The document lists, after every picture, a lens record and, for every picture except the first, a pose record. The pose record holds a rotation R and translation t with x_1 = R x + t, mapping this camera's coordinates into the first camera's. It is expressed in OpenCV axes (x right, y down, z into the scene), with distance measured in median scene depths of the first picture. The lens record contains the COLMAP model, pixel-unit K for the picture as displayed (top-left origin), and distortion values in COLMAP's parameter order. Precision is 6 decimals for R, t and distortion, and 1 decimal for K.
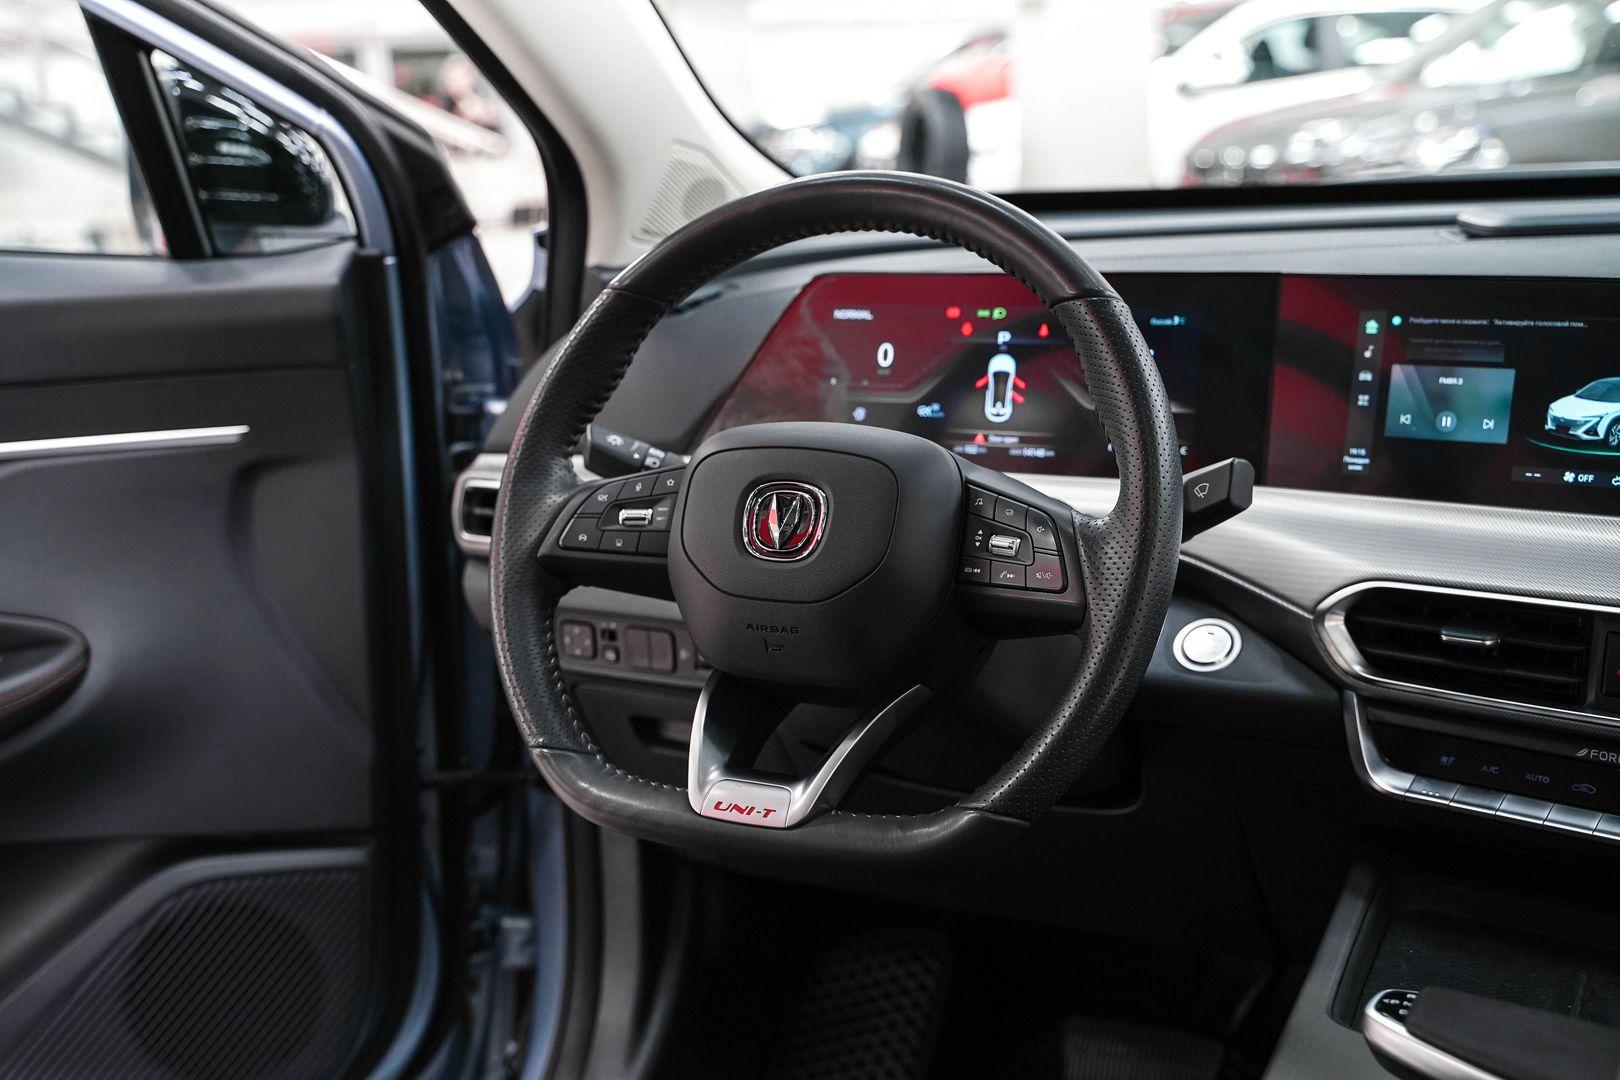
lens RADIAL K [[1886.6, 0, 810.0], [0, 1886.6, 540.0], [0, 0, 1]] dist [0.002272, 0.077041]
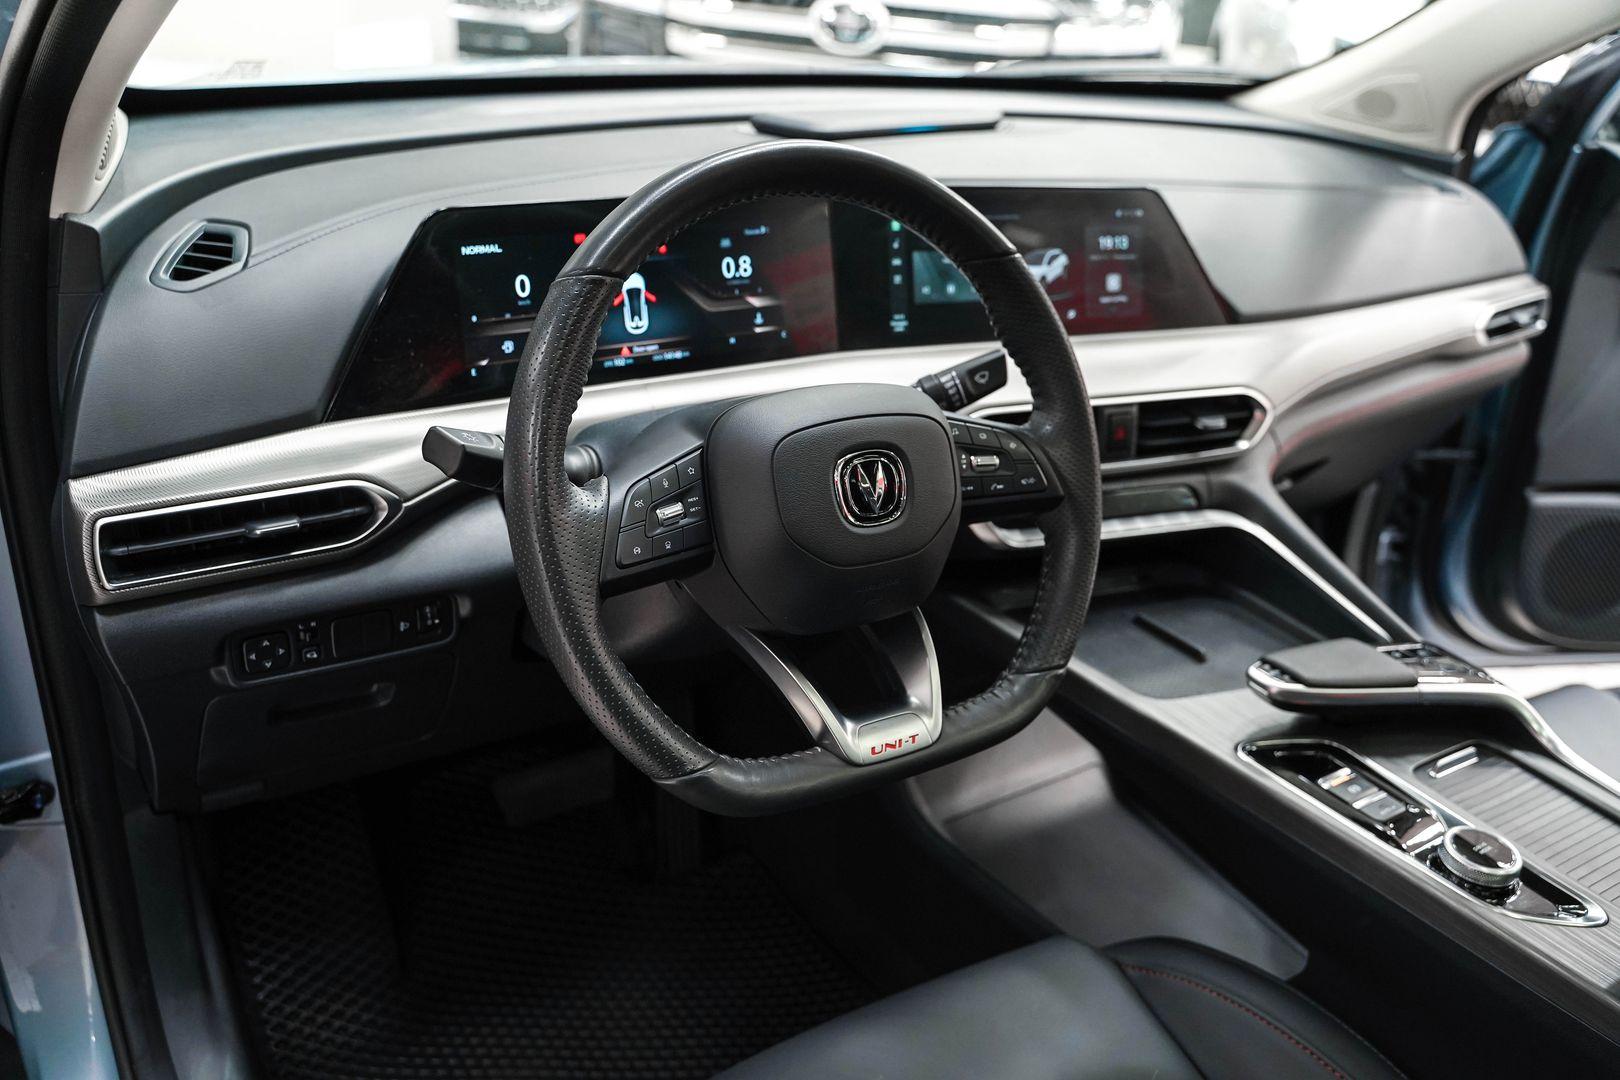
lens RADIAL K [[1359.6, 0, 754.9], [0, 1359.6, 550.9], [0, 0, 1]] dist [-0.113823, 0.096337]
pose [[0.471306, -0.312571, 0.824724, -0.641843], [0.105144, 0.948337, 0.299334, -0.195070], [-0.875680, -0.054364, 0.479822, 0.611890]]
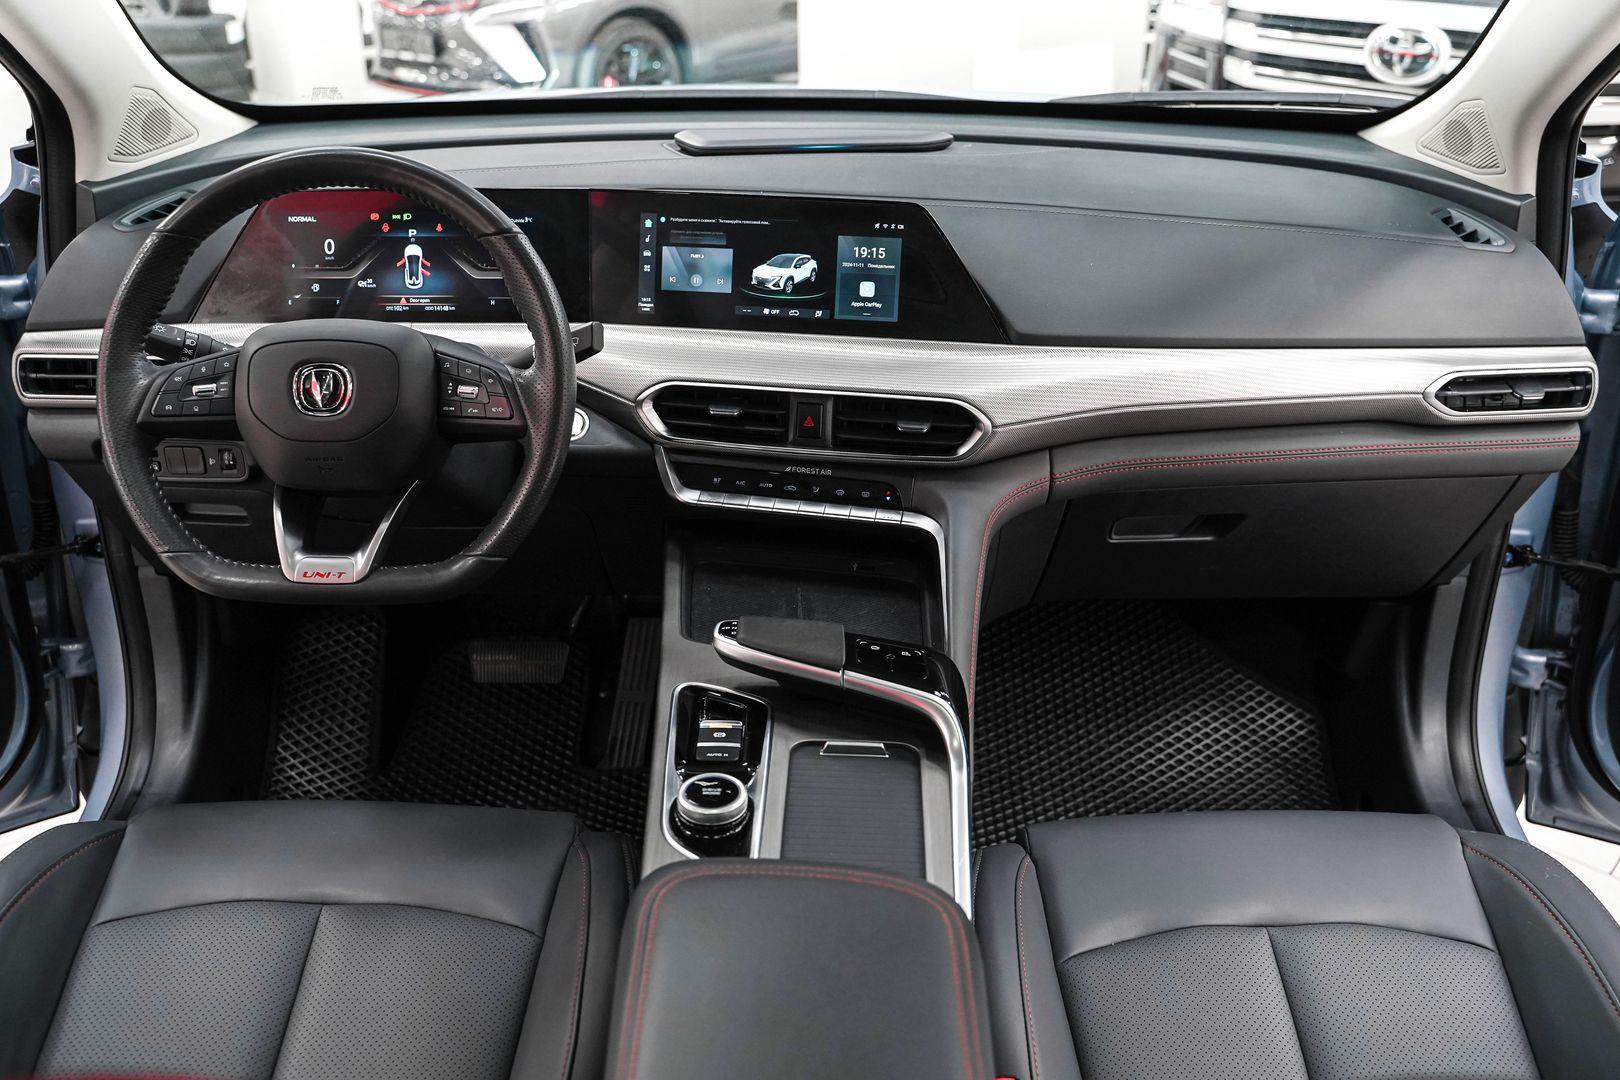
lens RADIAL K [[1359.6, 0, 754.9], [0, 1359.6, 550.9], [0, 0, 1]] dist [-0.113823, 0.096337]
pose [[0.893928, -0.157363, 0.419678, -0.162957], [0.061145, 0.970403, 0.233622, -0.106007], [-0.444020, -0.183180, 0.877093, -0.134333]]
